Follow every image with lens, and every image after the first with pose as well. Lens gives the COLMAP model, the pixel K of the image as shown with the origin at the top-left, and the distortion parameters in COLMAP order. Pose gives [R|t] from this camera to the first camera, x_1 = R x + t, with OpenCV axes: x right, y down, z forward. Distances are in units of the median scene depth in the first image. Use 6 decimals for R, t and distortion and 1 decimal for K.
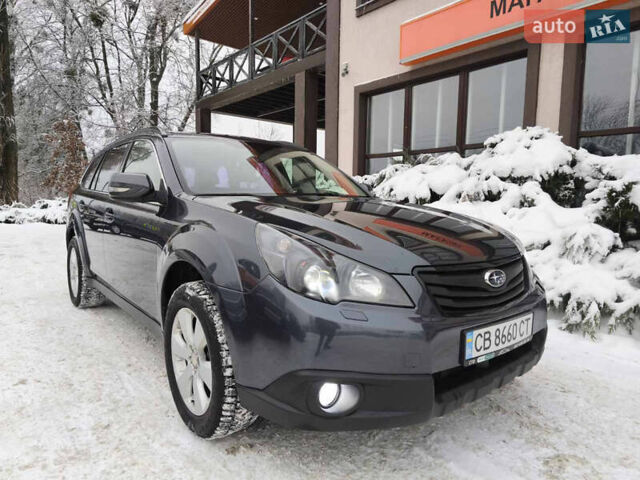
lens RADIAL K [[424.0, 0, 320.0], [0, 424.0, 240.0], [0, 0, 1]] dist [0.005790, -0.002461]
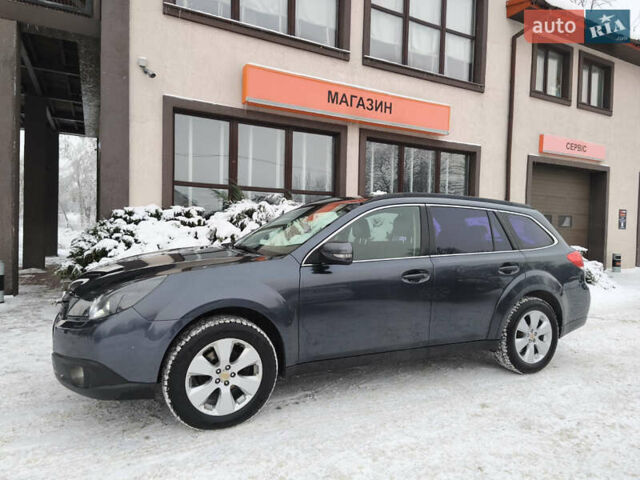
lens RADIAL K [[424.0, 0, 320.0], [0, 424.0, 240.0], [0, 0, 1]] dist [0.005790, -0.002461]
pose [[0.173055, -0.020148, 0.984706, -3.024187], [0.080693, 0.996720, 0.006213, -0.300265], [-0.981601, 0.078384, 0.174113, 2.633880]]
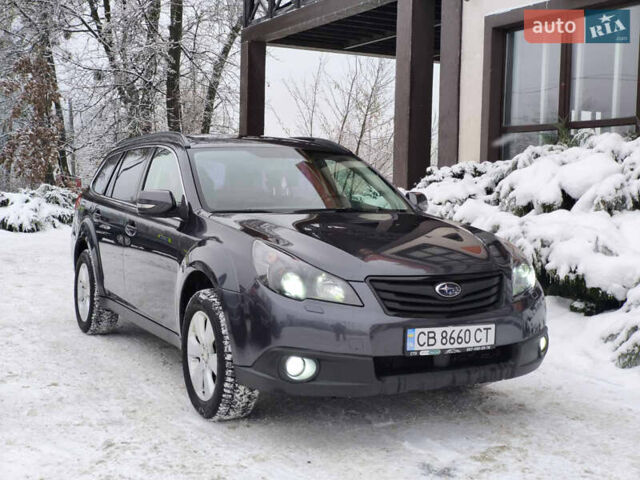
lens RADIAL K [[900.5, 0, 320.0], [0, 900.5, 240.0], [0, 0, 1]] dist [-0.022536, 0.017638]
pose [[0.979091, 0.015325, -0.202847, 0.522794], [-0.022001, 0.999287, -0.030698, 0.033699], [0.202231, 0.034519, 0.978729, -1.405658]]
